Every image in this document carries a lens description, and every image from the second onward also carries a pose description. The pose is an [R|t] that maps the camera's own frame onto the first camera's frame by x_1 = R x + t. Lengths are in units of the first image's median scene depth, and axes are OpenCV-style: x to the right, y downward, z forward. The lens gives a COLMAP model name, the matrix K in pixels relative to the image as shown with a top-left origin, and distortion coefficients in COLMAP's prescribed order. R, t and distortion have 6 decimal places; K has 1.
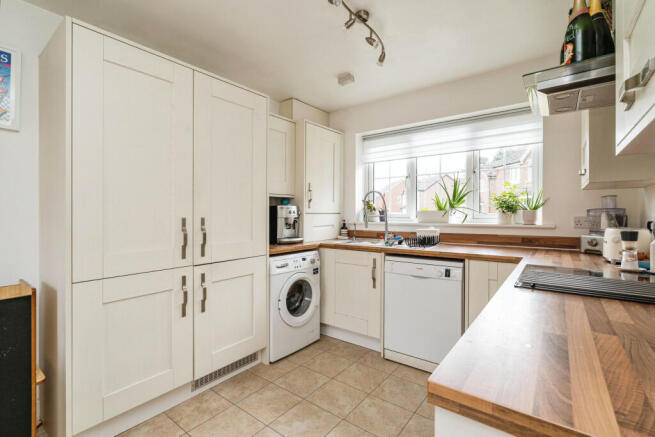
lens RADIAL K [[300.0, 0, 327.6], [0, 300.0, 212.5], [0, 0, 1]] dist [-0.000518, 0.000522]
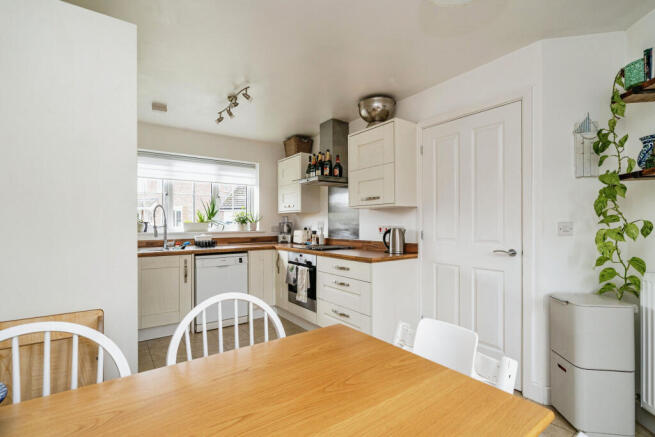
lens RADIAL K [[300.0, 0, 326.3], [0, 300.0, 223.4], [0, 0, 1]] dist [-0.000518, 0.000522]
pose [[0.288495, 0.004348, 0.957472, -0.891283], [0.001731, 0.999986, -0.005063, 0.006425], [-0.957480, 0.003118, 0.288483, 0.057418]]
